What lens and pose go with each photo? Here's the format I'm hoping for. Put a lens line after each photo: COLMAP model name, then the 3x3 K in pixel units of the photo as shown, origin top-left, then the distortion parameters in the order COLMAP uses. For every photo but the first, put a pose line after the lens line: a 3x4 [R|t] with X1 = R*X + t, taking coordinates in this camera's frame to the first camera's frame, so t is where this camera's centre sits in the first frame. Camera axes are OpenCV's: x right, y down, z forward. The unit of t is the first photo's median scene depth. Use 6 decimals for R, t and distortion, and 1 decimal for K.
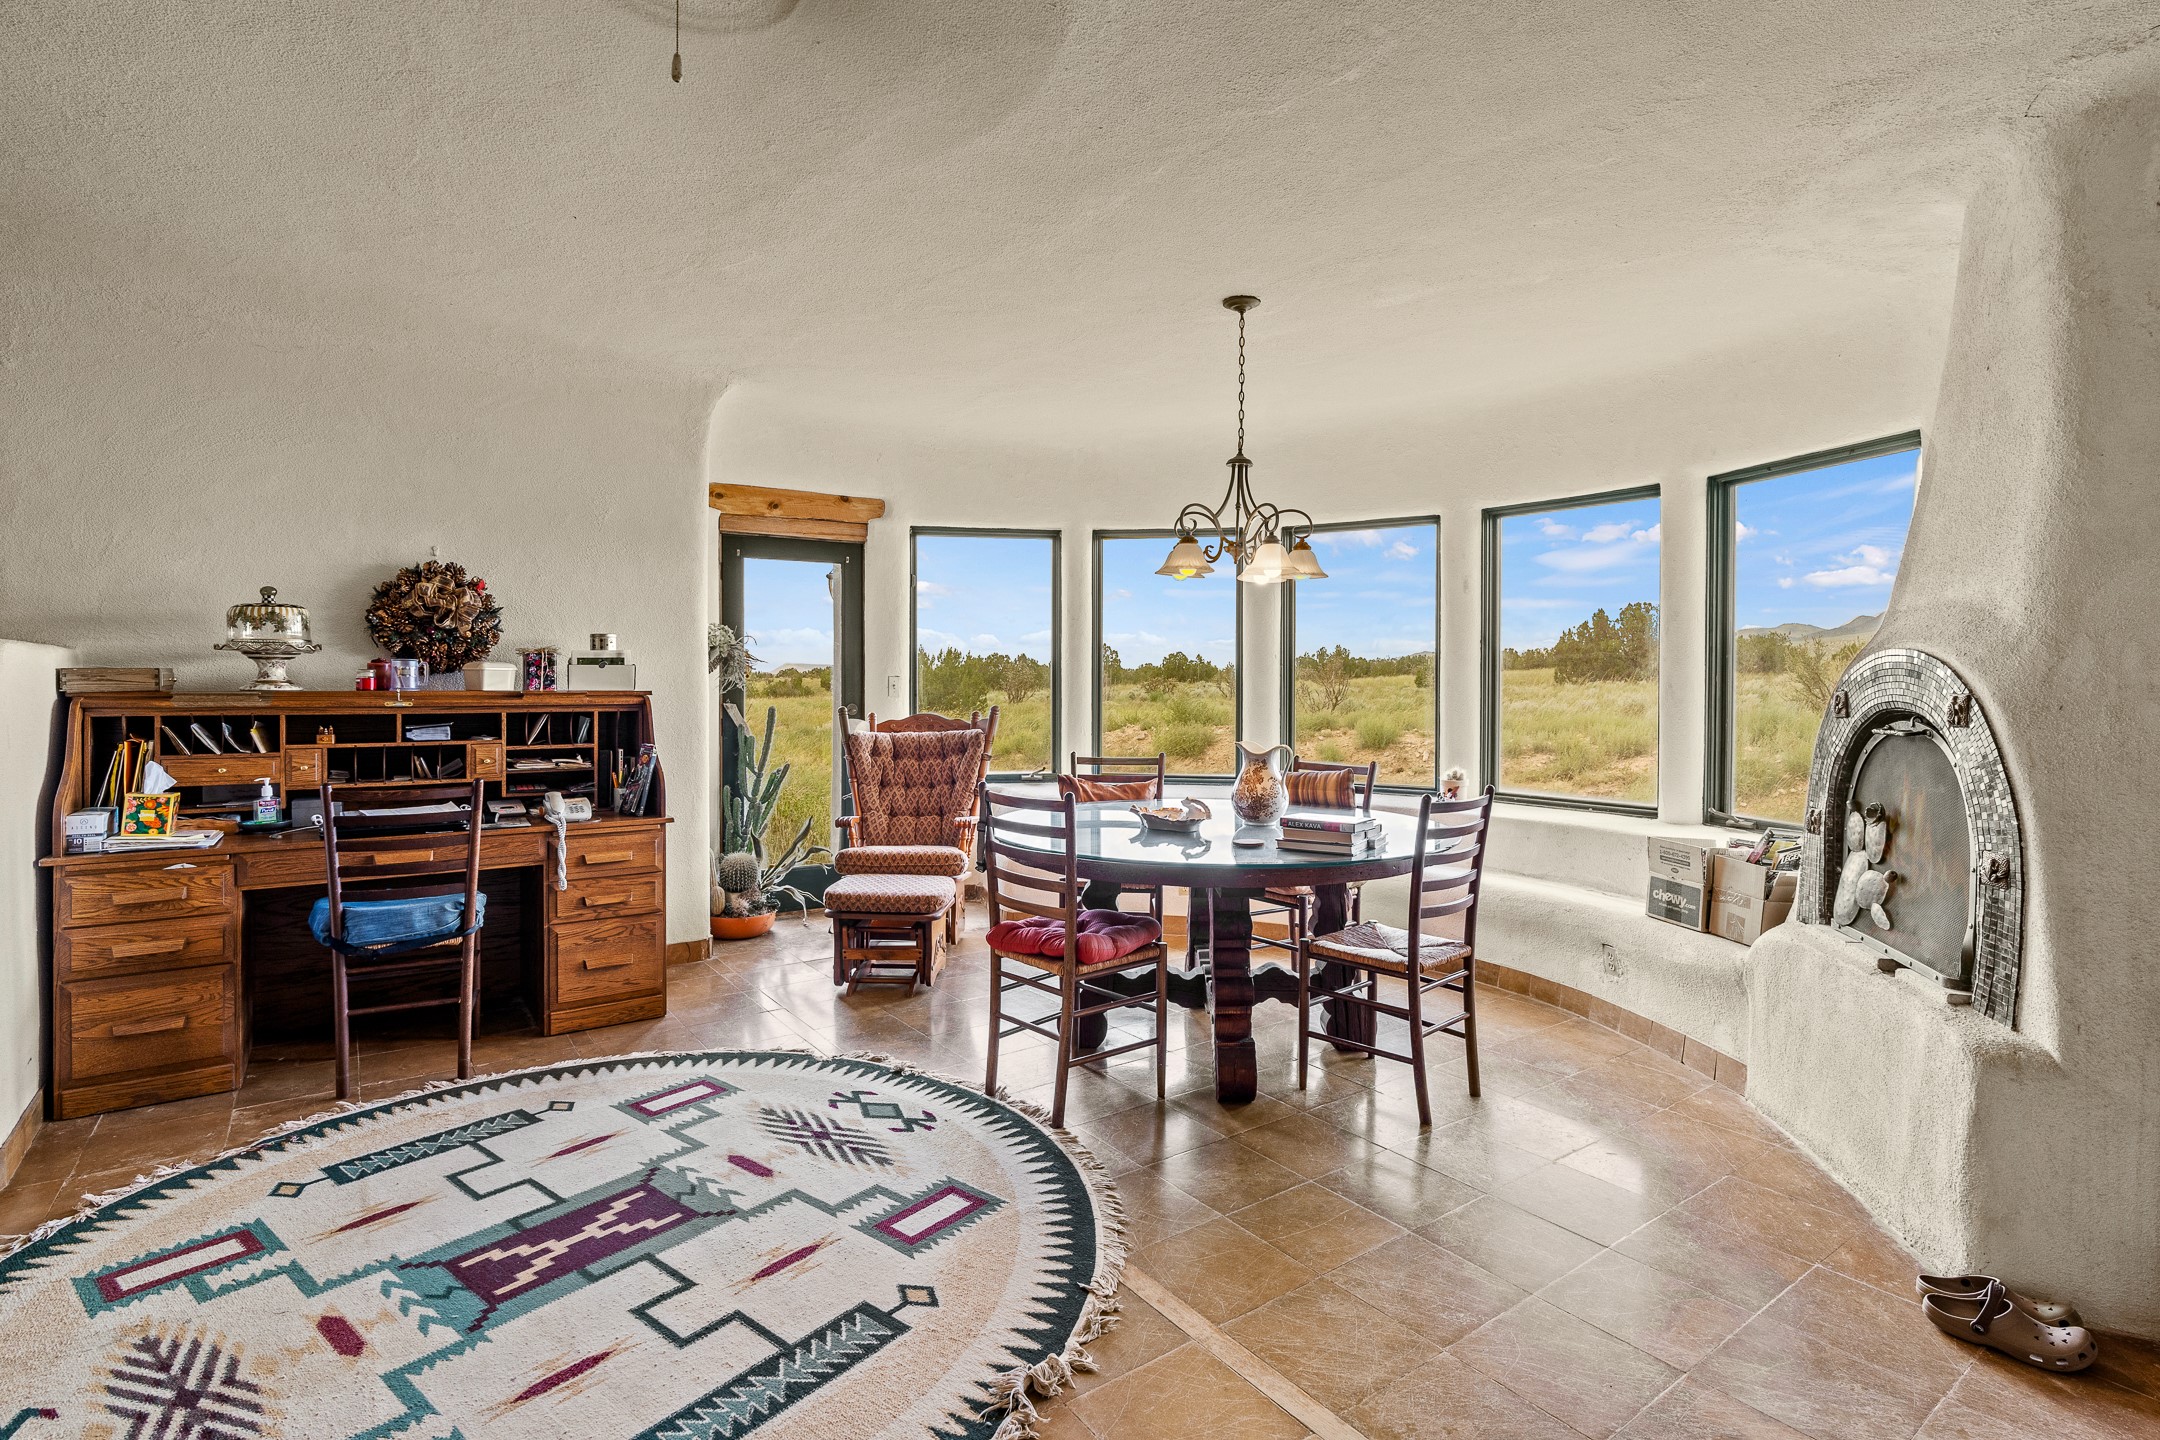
lens RADIAL K [[1040.8, 0, 1087.2], [0, 1040.8, 689.3], [0, 0, 1]] dist [-0.002647, 0.000634]
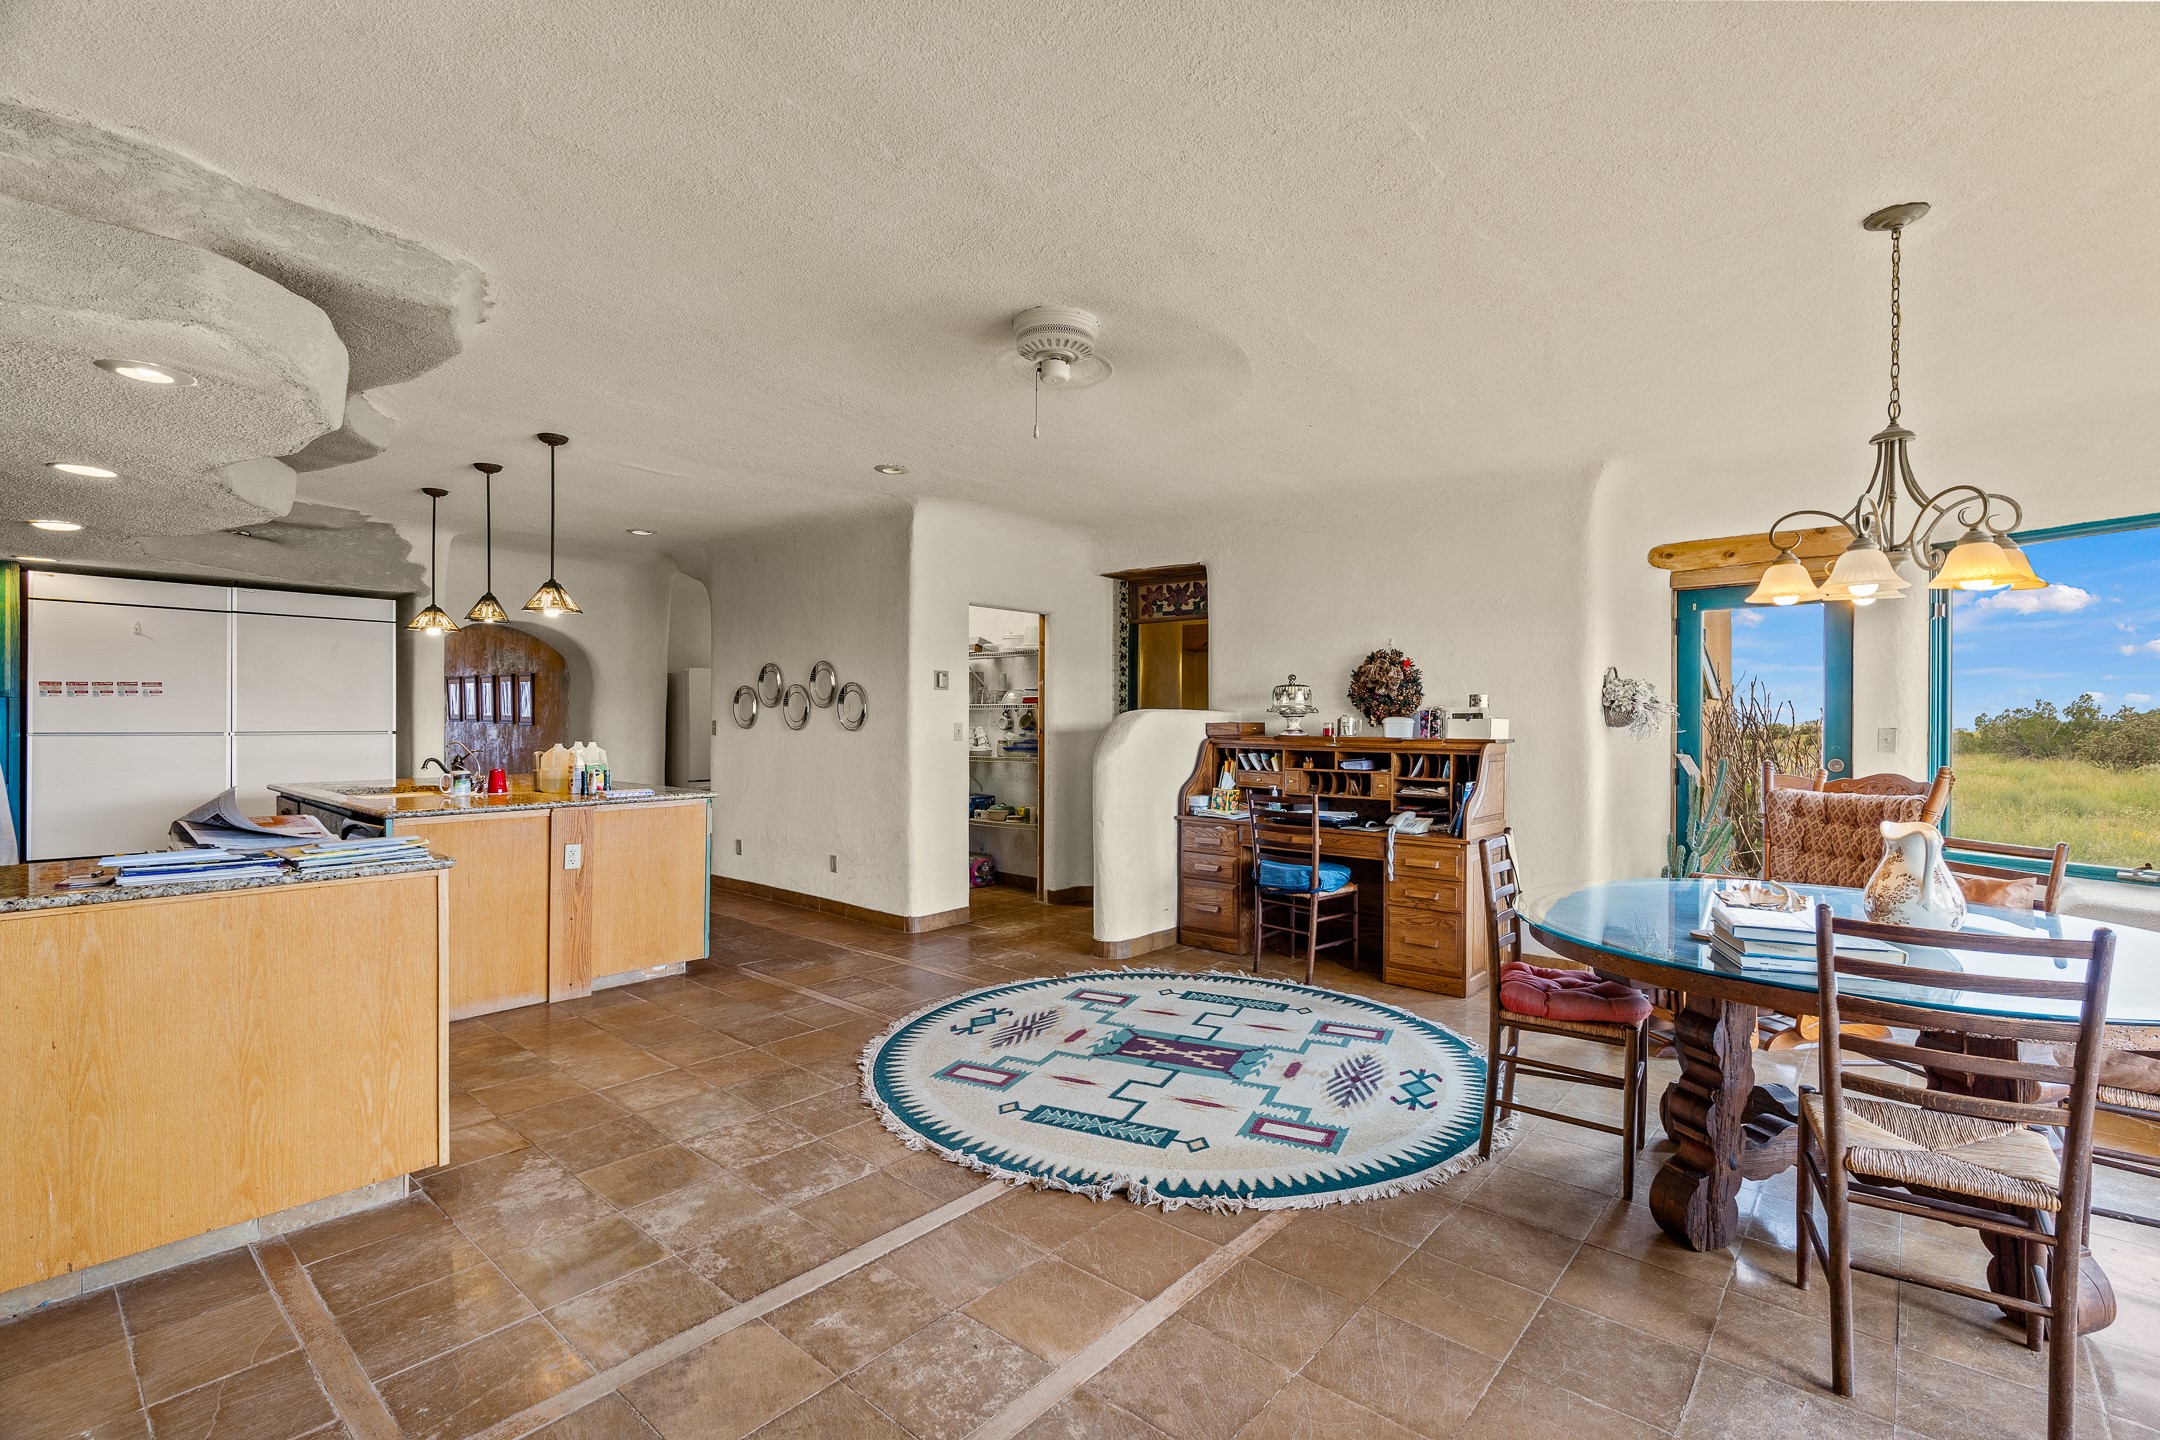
lens RADIAL K [[986.0, 0, 1098.6], [0, 986.0, 721.9], [0, 0, 1]] dist [-0.012723, 0.006717]
pose [[0.232496, -0.002379, -0.972594, 0.829796], [-0.013641, 0.999891, -0.005707, -0.008469], [0.972502, 0.014594, 0.232438, 0.371466]]
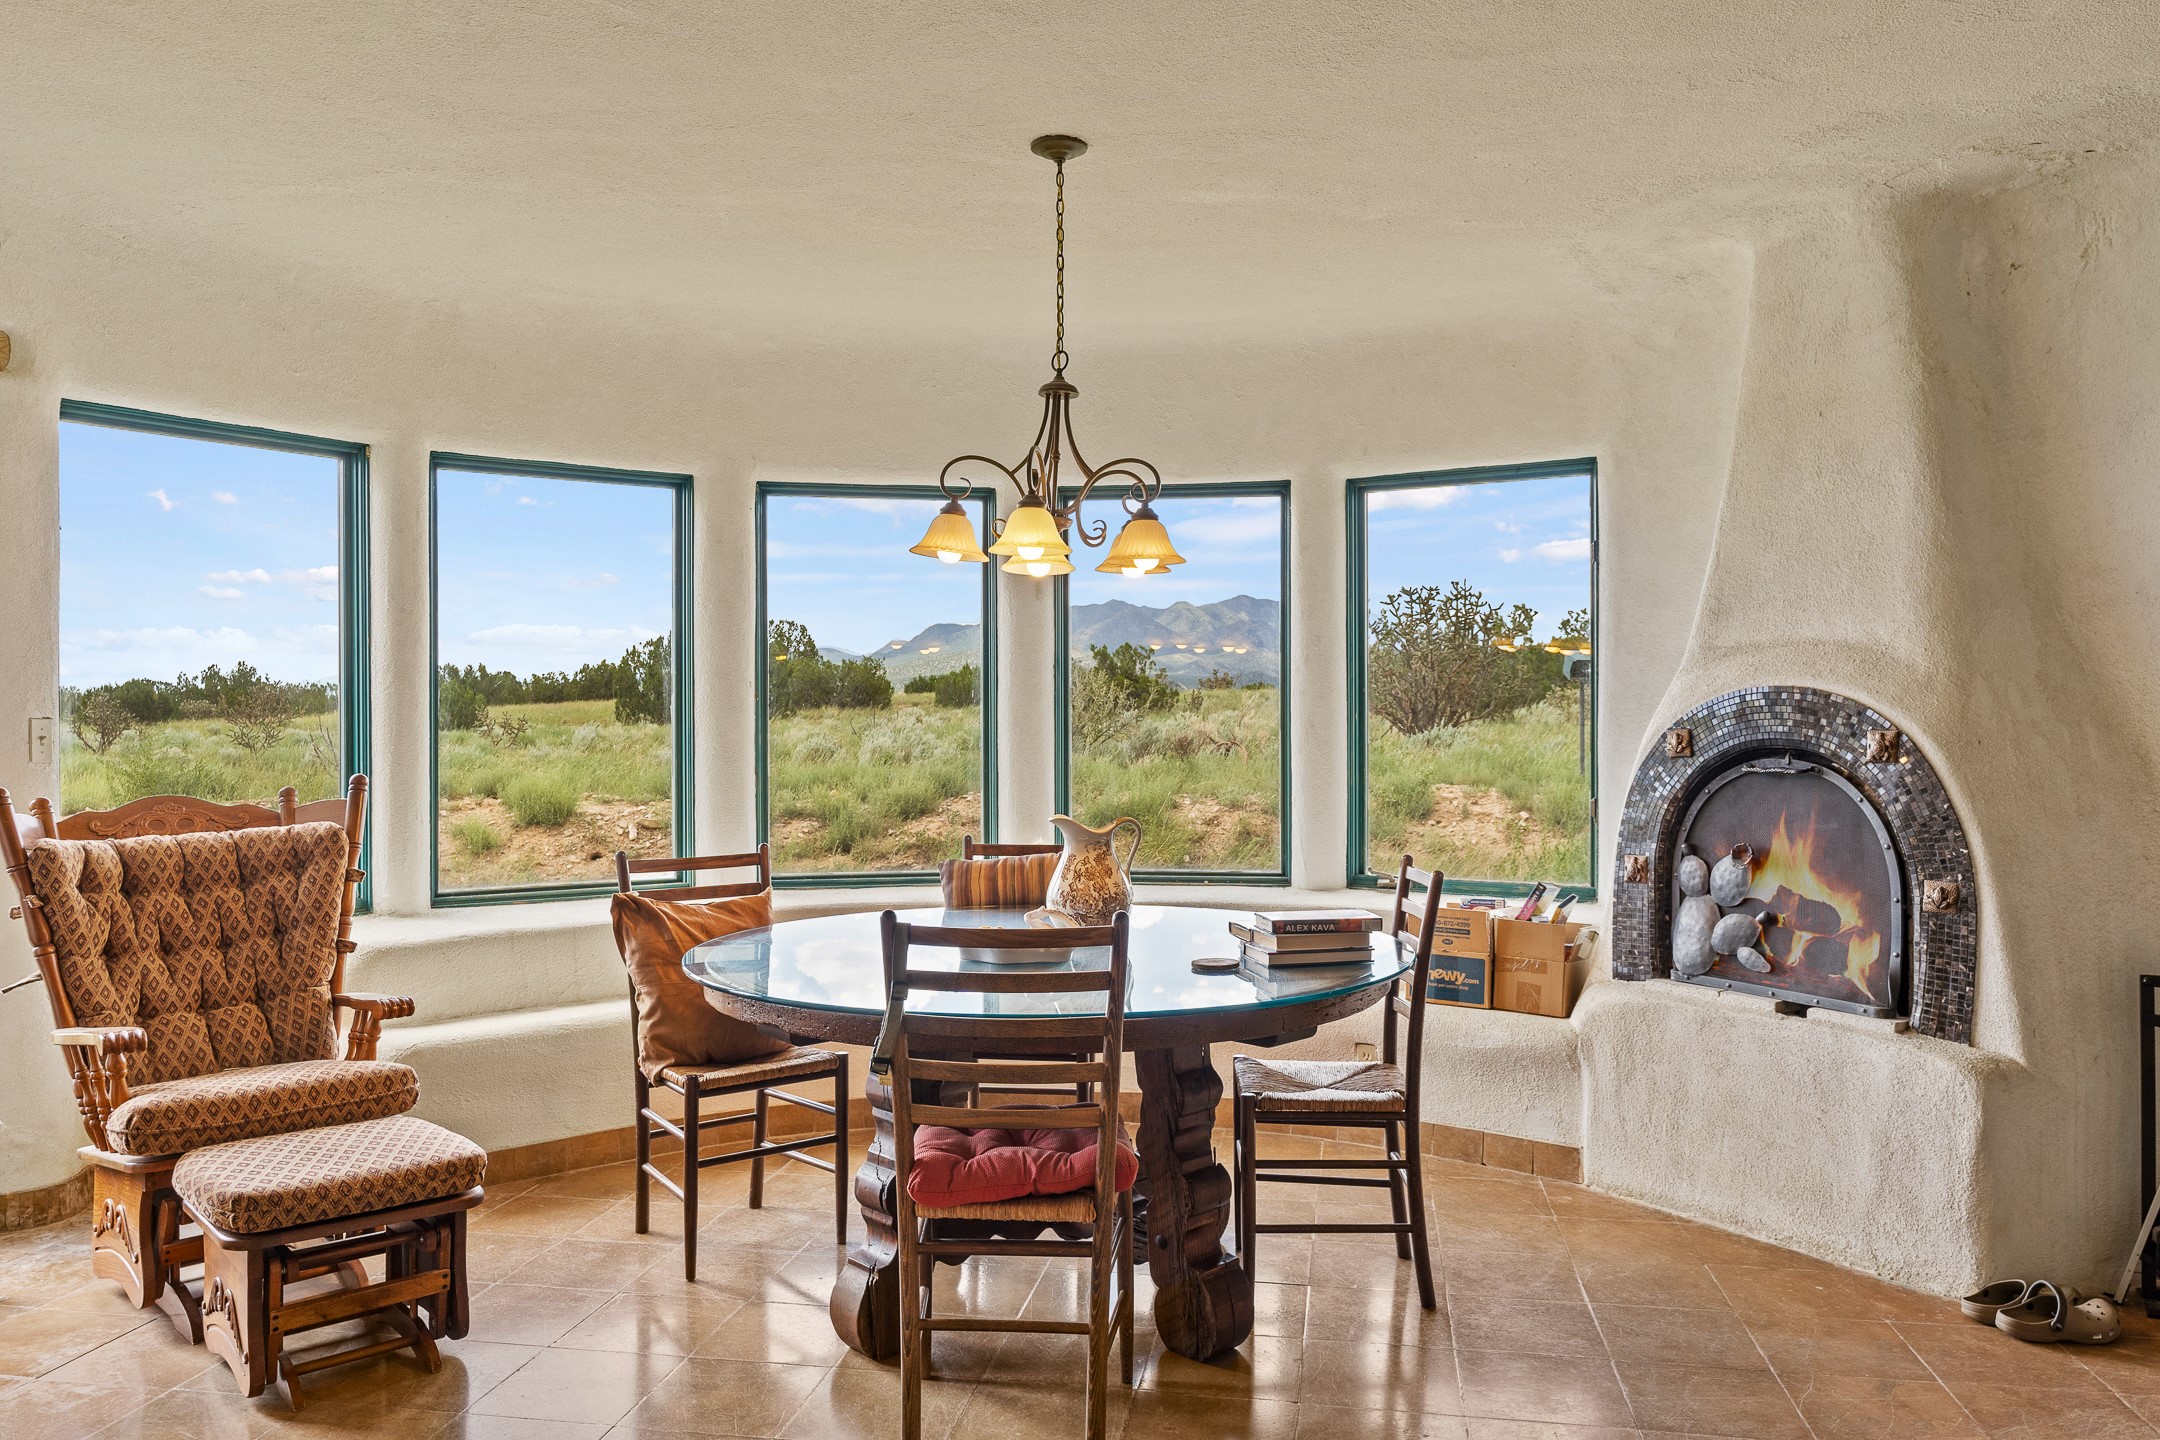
lens RADIAL K [[1529.1, 0, 1090.3], [0, 1529.1, 714.9], [0, 0, 1]] dist [0.004172, -0.004085]
pose [[0.721743, -0.004174, 0.692149, -0.615858], [0.011644, 0.999914, -0.006111, -0.008758], [-0.692063, 0.012470, 0.721729, 0.356527]]
